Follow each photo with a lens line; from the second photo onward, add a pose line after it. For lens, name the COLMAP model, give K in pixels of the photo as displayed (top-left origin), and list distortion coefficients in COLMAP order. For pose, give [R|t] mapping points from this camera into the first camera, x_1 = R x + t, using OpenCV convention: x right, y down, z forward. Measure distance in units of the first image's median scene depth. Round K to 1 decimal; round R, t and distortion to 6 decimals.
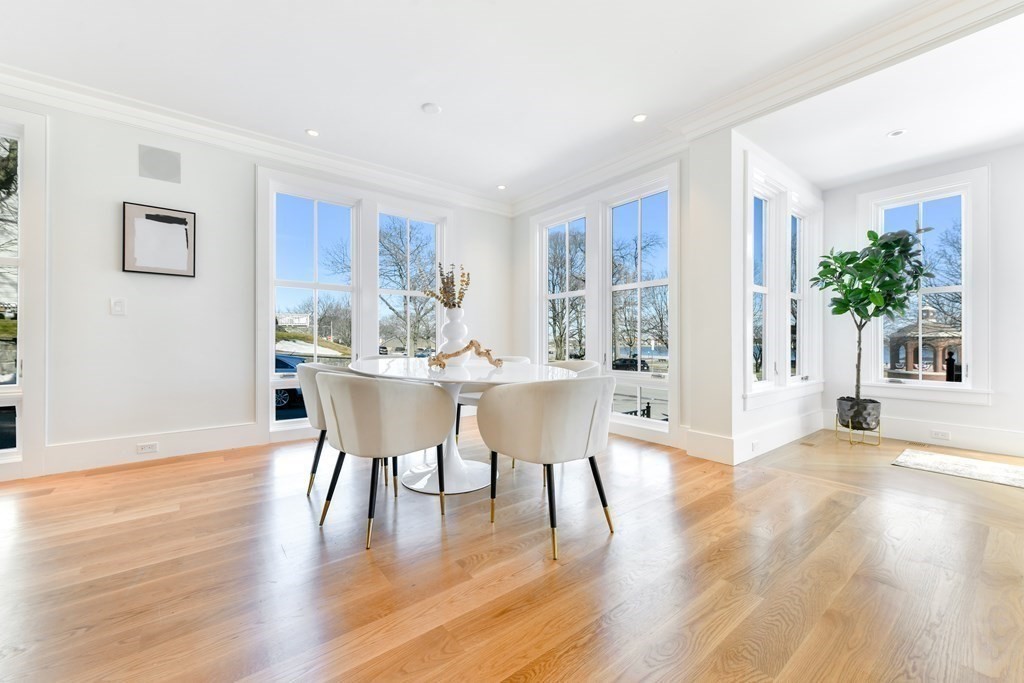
lens RADIAL K [[403.4, 0, 518.9], [0, 403.4, 340.8], [0, 0, 1]] dist [0.001954, 0.000335]
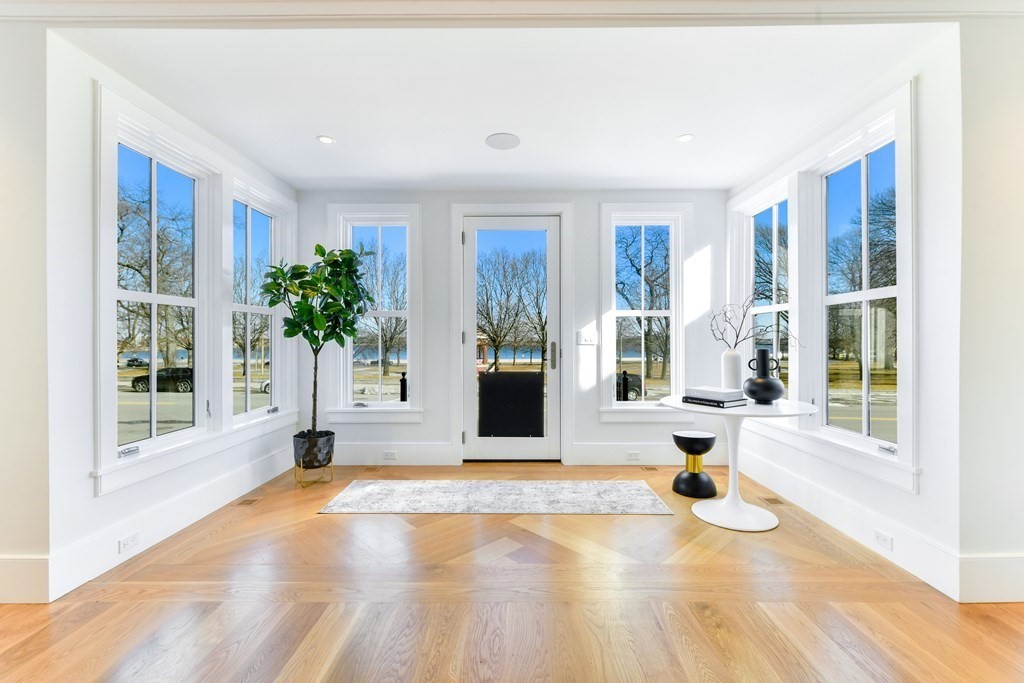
lens RADIAL K [[430.4, 0, 512.0], [0, 430.4, 341.5], [0, 0, 1]] dist [0.000987, 0.000323]
pose [[0.636106, -0.003635, 0.771593, 0.410128], [-0.000334, 0.999988, 0.004987, -0.064076], [-0.771601, -0.003430, 0.636097, 0.069196]]
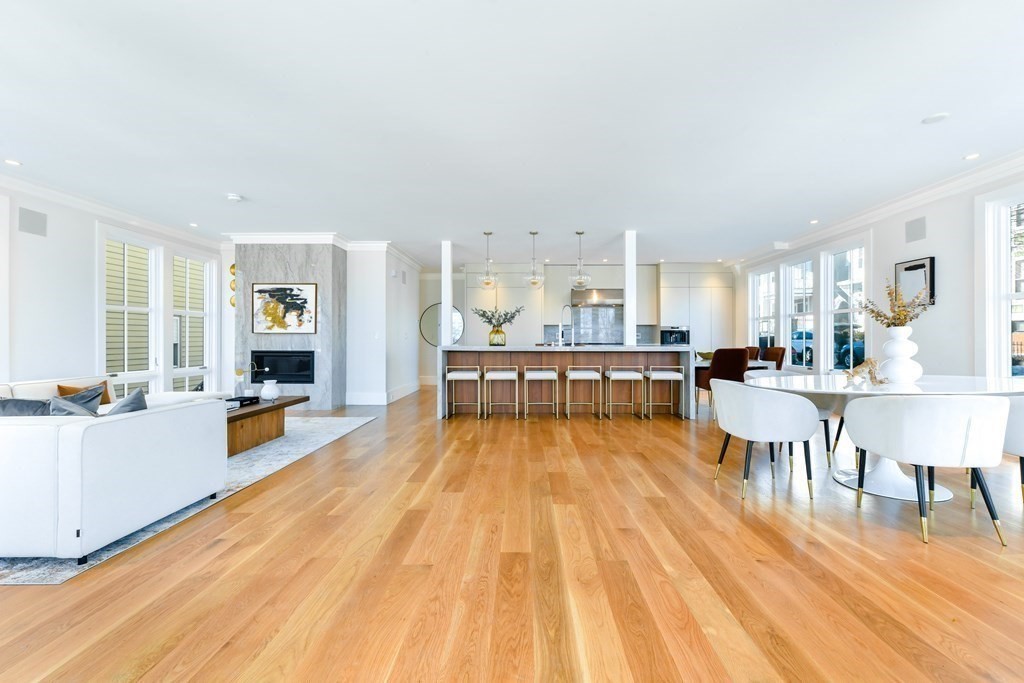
lens RADIAL K [[405.7, 0, 521.3], [0, 405.7, 338.2], [0, 0, 1]] dist [-0.000203, -0.000073]
pose [[-0.629696, -0.001117, -0.776841, 1.017620], [0.001772, 0.999994, -0.002874, -0.040947], [0.776840, -0.003186, -0.629691, 0.729636]]
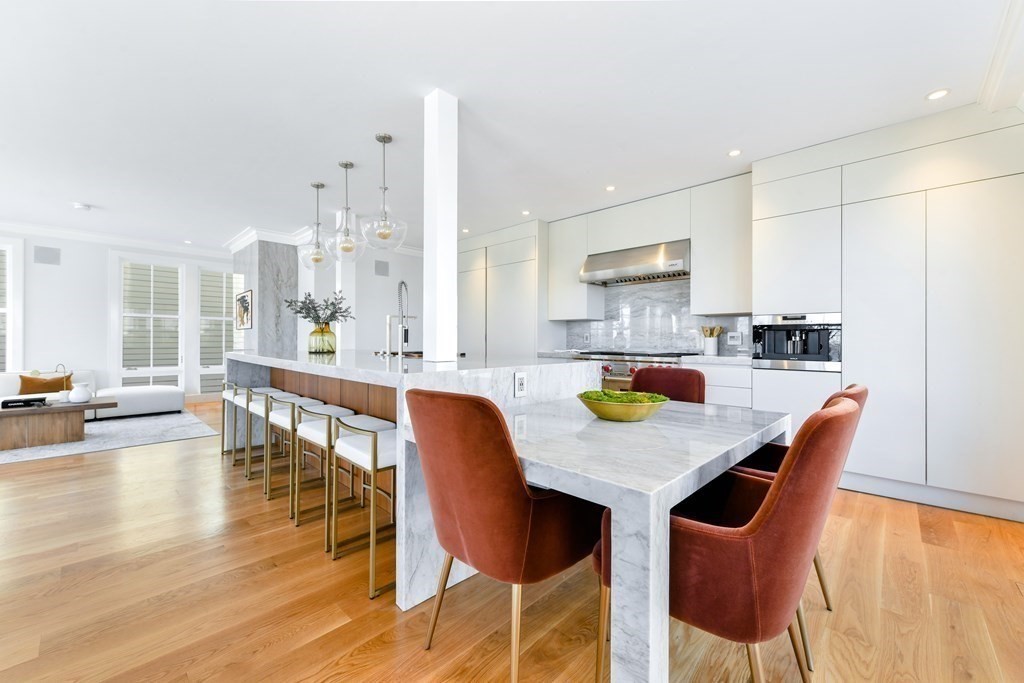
lens RADIAL K [[403.4, 0, 518.9], [0, 403.4, 340.8], [0, 0, 1]] dist [0.001954, 0.000335]
pose [[-0.990123, -0.005365, -0.140102, -0.682419], [-0.005320, 0.999986, -0.000695, -0.051634], [0.140104, 0.000057, -0.990137, 0.753589]]
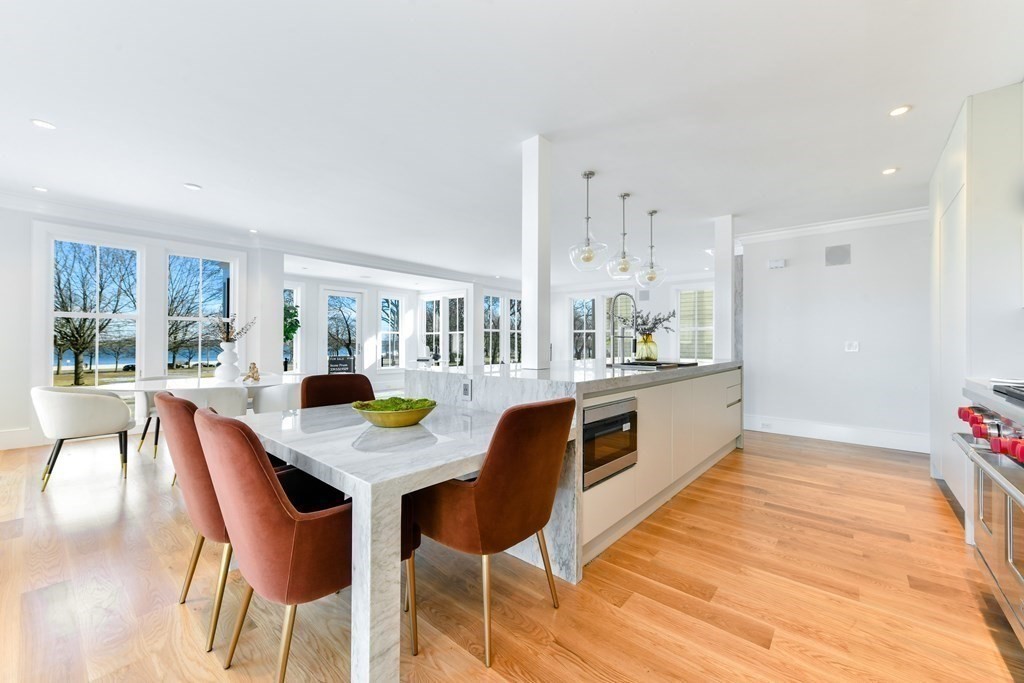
lens RADIAL K [[403.4, 0, 518.9], [0, 403.4, 340.8], [0, 0, 1]] dist [0.001954, 0.000335]
pose [[-0.187902, 0.004435, 0.982178, -1.494223], [-0.004902, 0.999973, -0.005453, -0.068663], [-0.982176, -0.005840, -0.187875, 0.183838]]
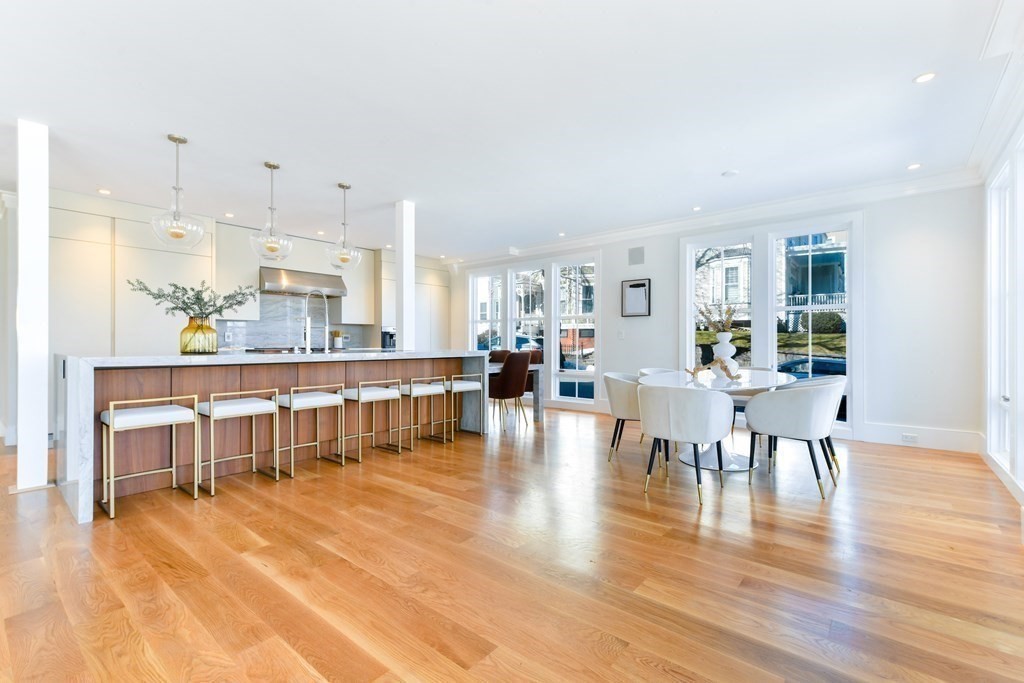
lens RADIAL K [[453.3, 0, 519.3], [0, 453.3, 342.2], [0, 0, 1]] dist [0.007922, 0.000084]
pose [[0.205632, -0.001164, -0.978629, 0.909513], [0.001321, 0.999999, -0.000911, -0.039345], [0.978629, -0.001105, 0.205633, 0.051019]]
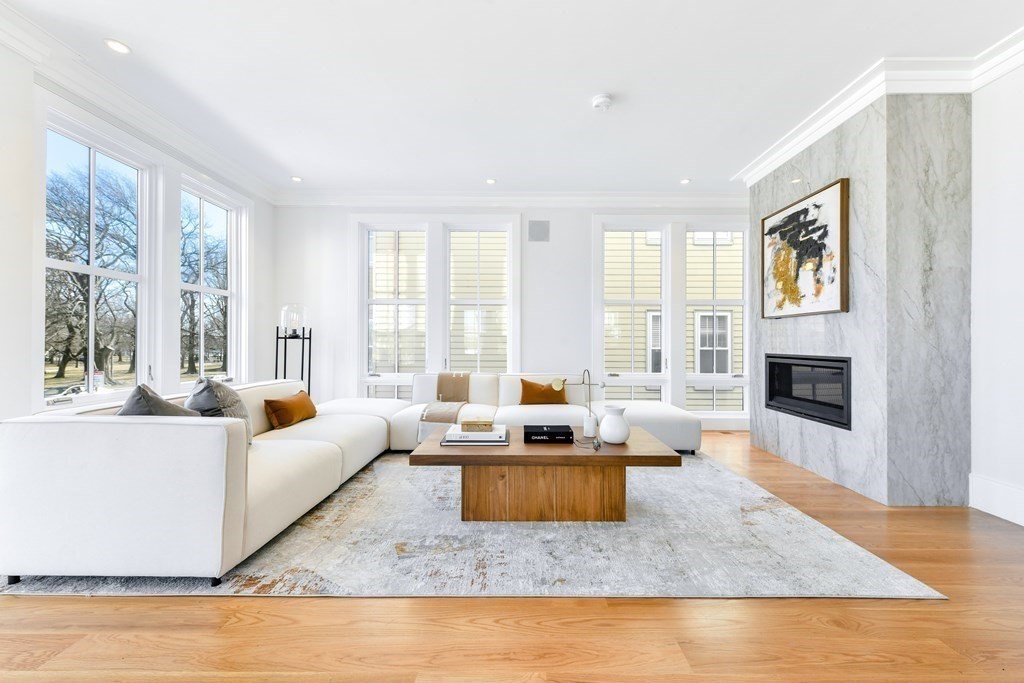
lens RADIAL K [[403.4, 0, 518.9], [0, 403.4, 340.8], [0, 0, 1]] dist [0.001954, 0.000335]
pose [[-0.779370, 0.003199, 0.626556, 0.211589], [-0.003787, 0.999945, -0.009815, -0.014516], [-0.626552, -0.010022, -0.779315, -0.075854]]
